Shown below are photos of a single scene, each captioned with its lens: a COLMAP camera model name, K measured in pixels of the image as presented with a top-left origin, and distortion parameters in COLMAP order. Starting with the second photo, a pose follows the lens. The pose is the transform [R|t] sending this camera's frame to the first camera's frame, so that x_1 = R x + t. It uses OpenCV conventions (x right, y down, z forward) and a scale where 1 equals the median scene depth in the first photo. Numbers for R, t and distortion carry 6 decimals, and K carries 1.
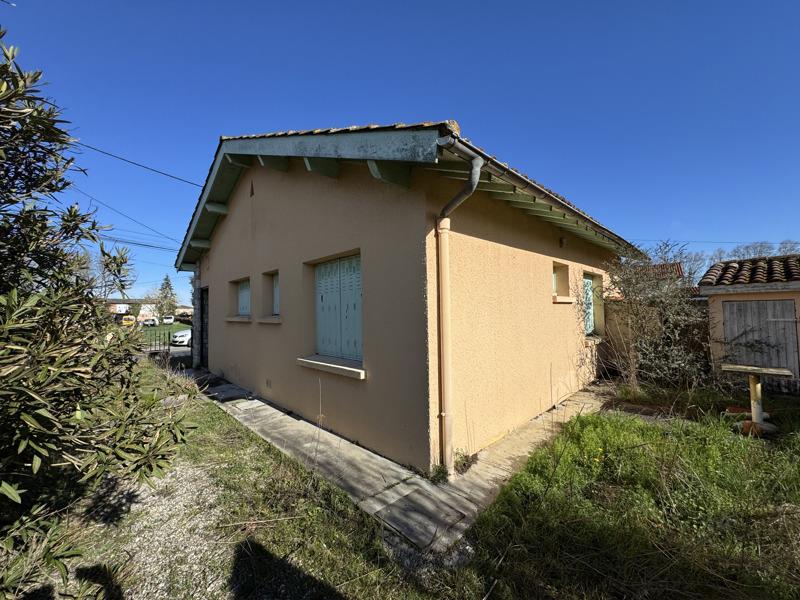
lens RADIAL K [[320.7, 0, 401.0], [0, 320.7, 300.9], [0, 0, 1]] dist [-0.001252, 0.000152]
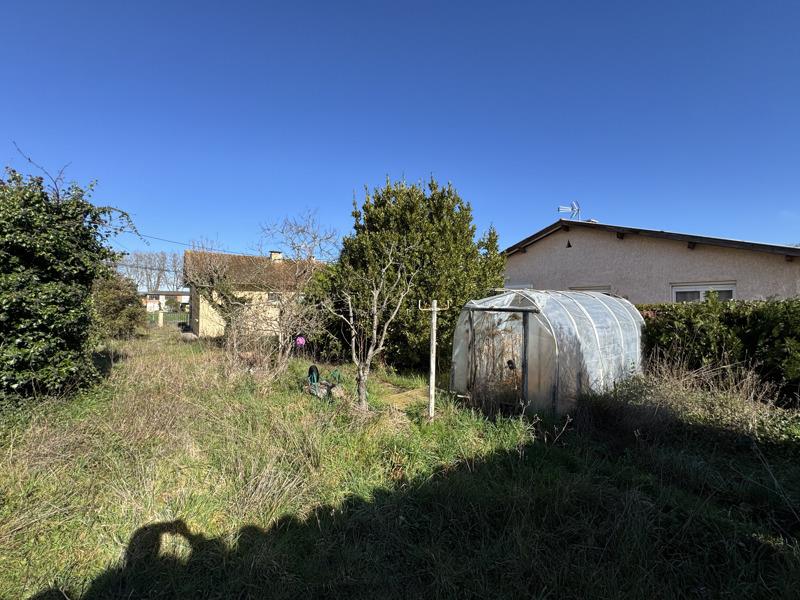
lens RADIAL K [[320.7, 0, 401.0], [0, 320.7, 300.9], [0, 0, 1]] dist [-0.001252, 0.000152]
pose [[0.989123, 0.028782, -0.144246, 1.980517], [-0.027347, 0.999555, 0.011924, -0.095960], [0.144525, -0.007850, 0.989470, -1.780478]]
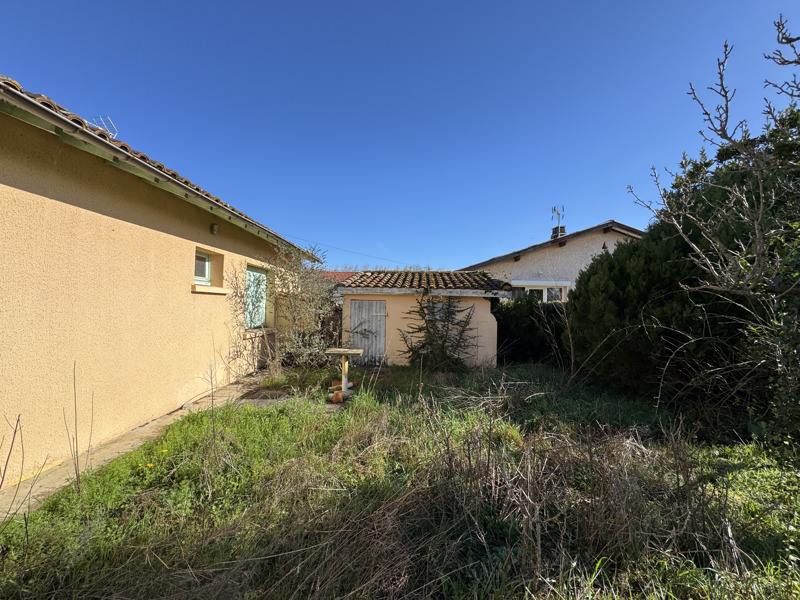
lens RADIAL K [[320.7, 0, 401.0], [0, 320.7, 300.9], [0, 0, 1]] dist [-0.001252, 0.000152]
pose [[0.695481, 0.044106, 0.717189, 0.228364], [-0.056779, 0.998367, -0.006338, 0.002621], [-0.716297, -0.036314, 0.696850, -0.055450]]
